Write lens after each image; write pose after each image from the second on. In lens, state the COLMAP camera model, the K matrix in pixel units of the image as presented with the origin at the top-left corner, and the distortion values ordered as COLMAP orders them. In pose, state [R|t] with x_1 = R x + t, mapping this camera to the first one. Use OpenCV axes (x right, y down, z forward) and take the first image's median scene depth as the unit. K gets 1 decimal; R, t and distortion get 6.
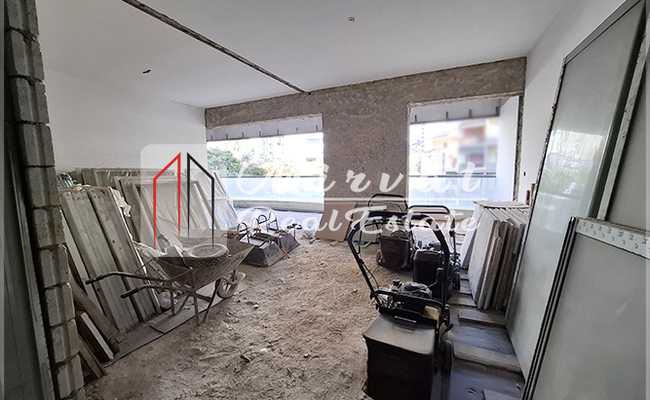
lens RADIAL K [[255.6, 0, 322.8], [0, 255.6, 196.5], [0, 0, 1]] dist [-0.006118, 0.000807]
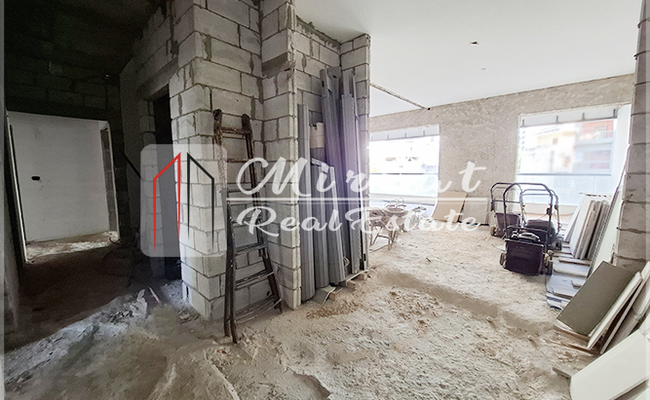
lens RADIAL K [[255.6, 0, 322.8], [0, 255.6, 196.5], [0, 0, 1]] dist [-0.006118, 0.000807]
pose [[0.958386, 0.035851, -0.283214, -0.218406], [-0.035256, 0.999352, 0.007201, 0.060154], [0.283288, 0.003084, 0.959030, -0.462501]]
